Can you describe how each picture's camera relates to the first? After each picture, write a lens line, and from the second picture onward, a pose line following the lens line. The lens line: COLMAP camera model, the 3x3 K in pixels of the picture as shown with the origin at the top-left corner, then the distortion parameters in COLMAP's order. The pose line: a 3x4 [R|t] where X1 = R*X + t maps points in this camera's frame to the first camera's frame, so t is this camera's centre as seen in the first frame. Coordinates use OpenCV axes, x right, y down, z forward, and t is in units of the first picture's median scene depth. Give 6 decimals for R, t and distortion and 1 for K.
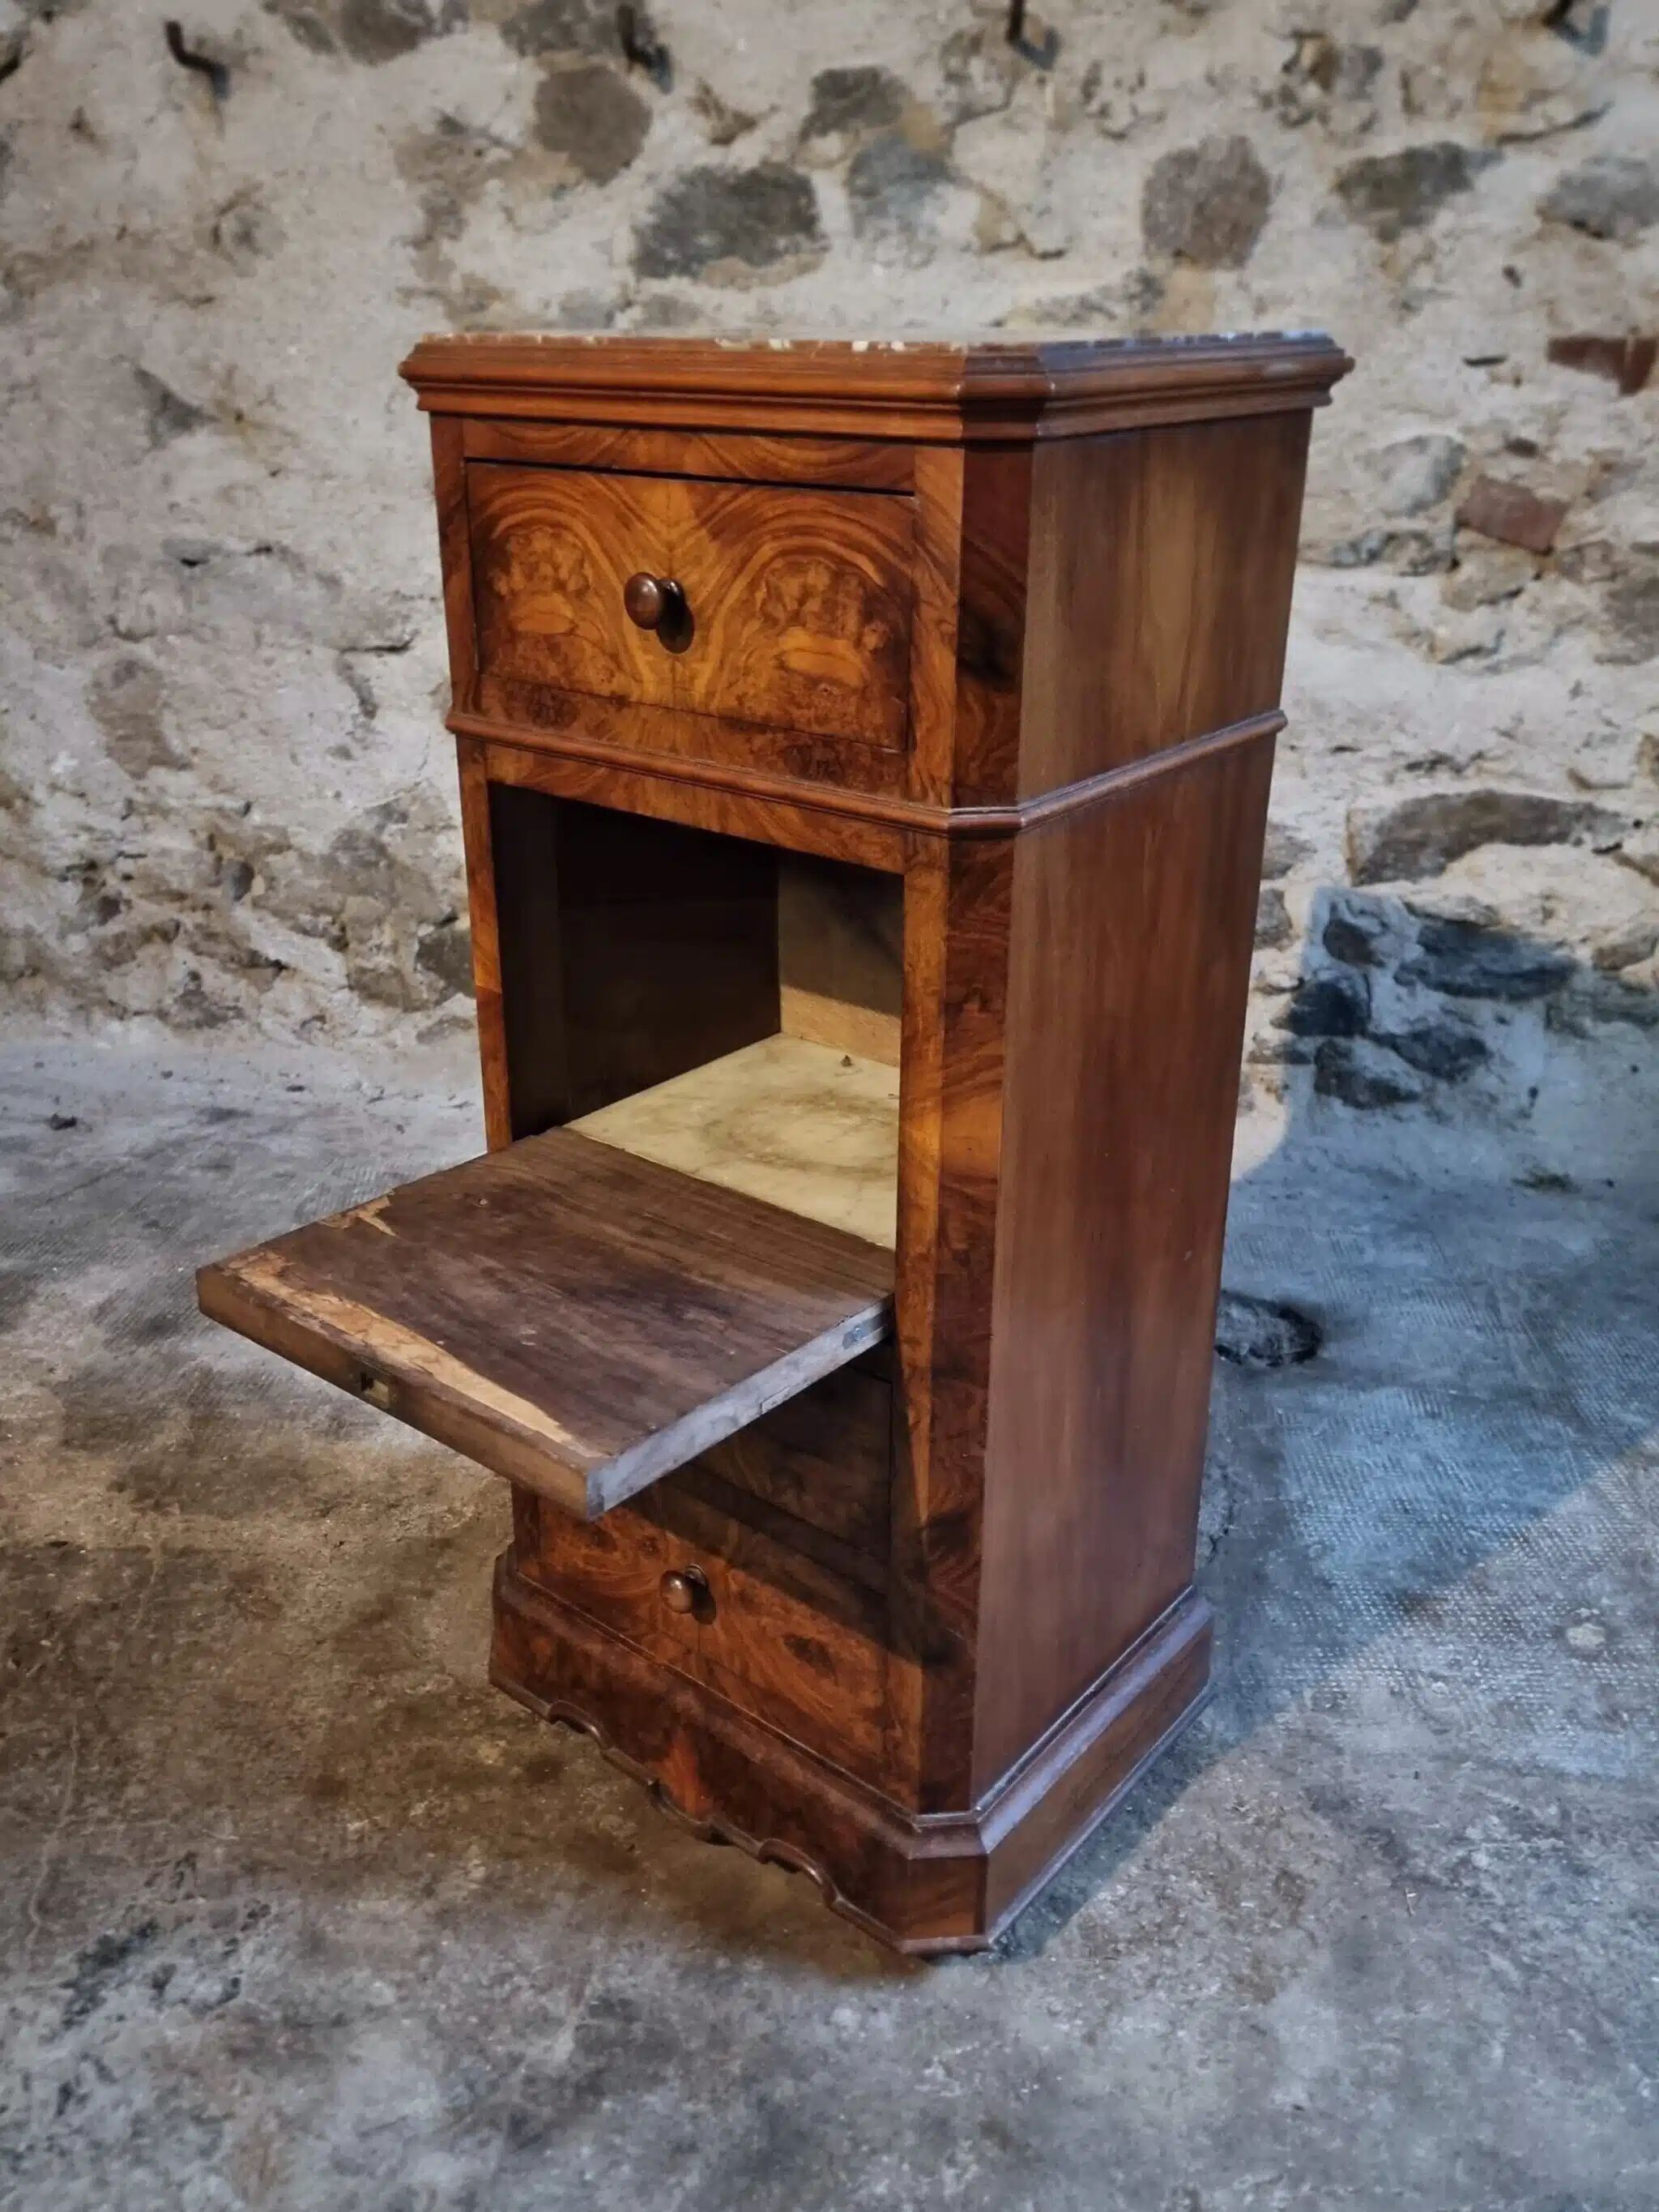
lens RADIAL K [[1852.6, 0, 795.8], [0, 1852.6, 1089.2], [0, 0, 1]] dist [0.069081, -0.065864]
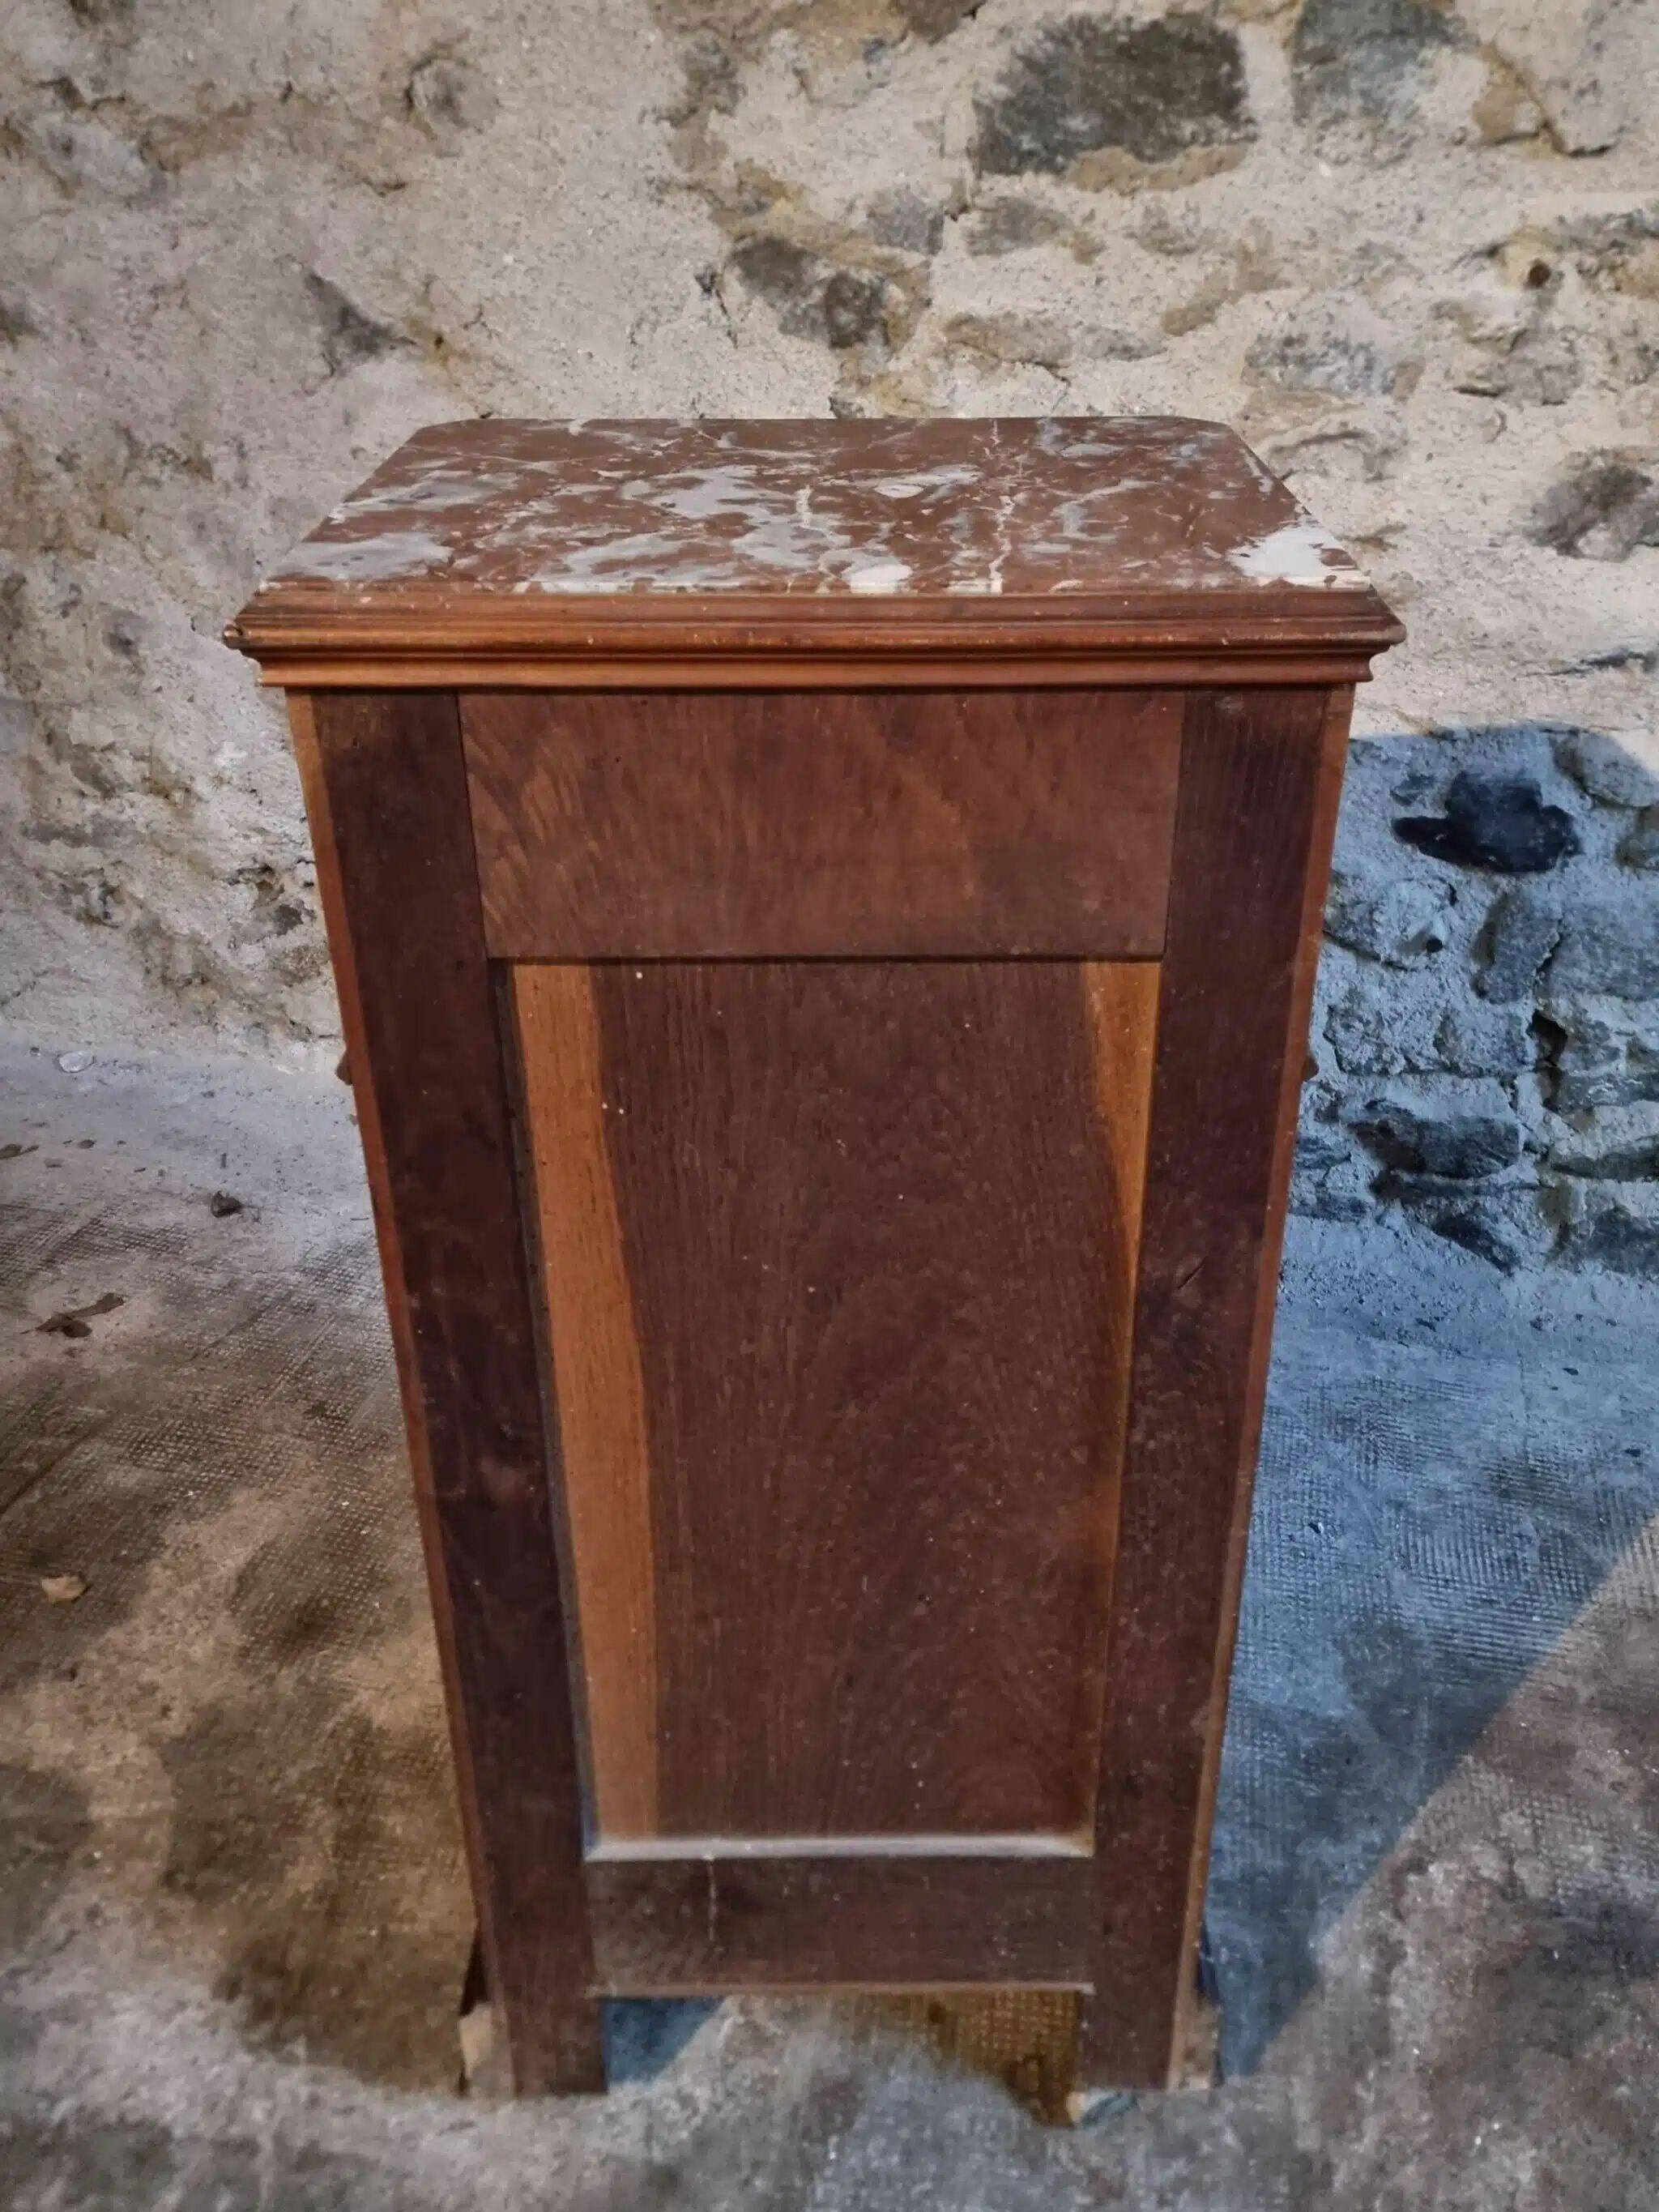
lens RADIAL K [[1798.5, 0, 870.5], [0, 1798.5, 968.1], [0, 0, 1]] dist [0.062121, -0.049224]
pose [[0.995873, 0.042956, -0.079953, -0.058915], [-0.034005, 0.993335, 0.110129, -0.214559], [0.084151, -0.106956, 0.990696, 0.286796]]
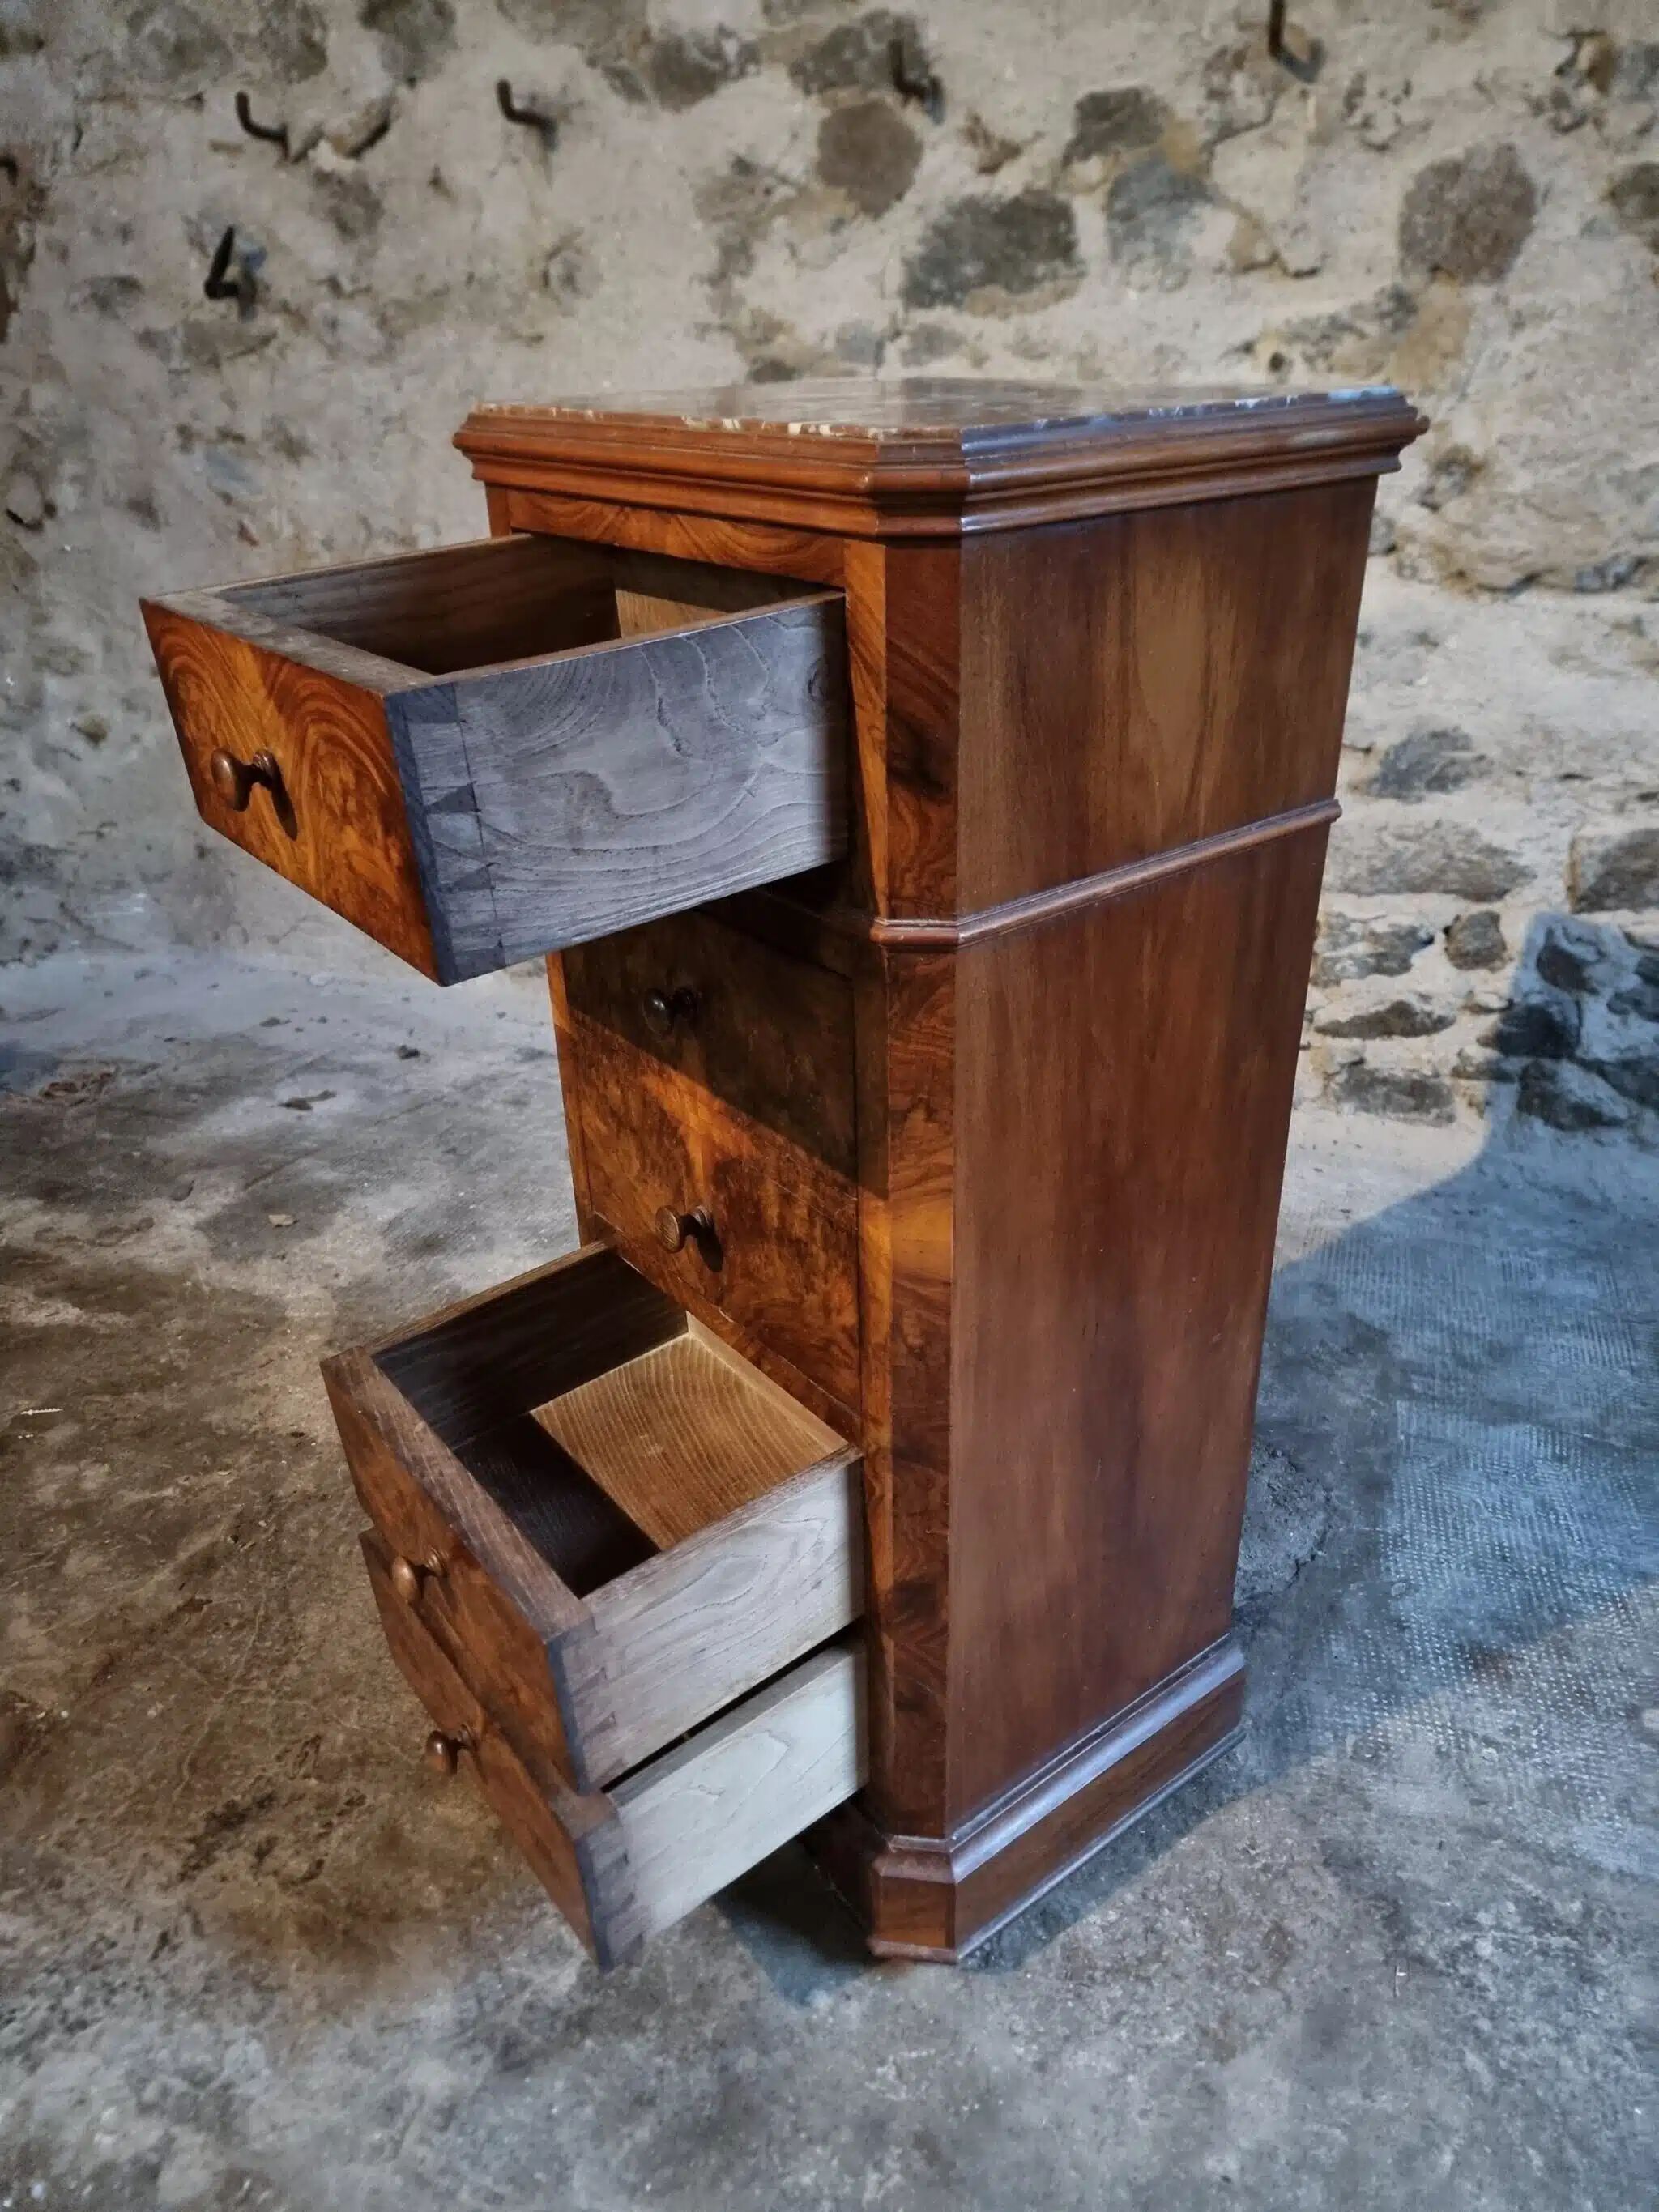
lens RADIAL K [[1546.8, 0, 833.0], [0, 1546.8, 1132.8], [0, 0, 1]] dist [0.075152, -0.072239]
pose [[0.976053, 0.080489, -0.202096, 0.097423], [-0.062598, 0.993657, 0.093418, -0.048966], [0.208333, -0.078530, 0.974900, 0.085073]]
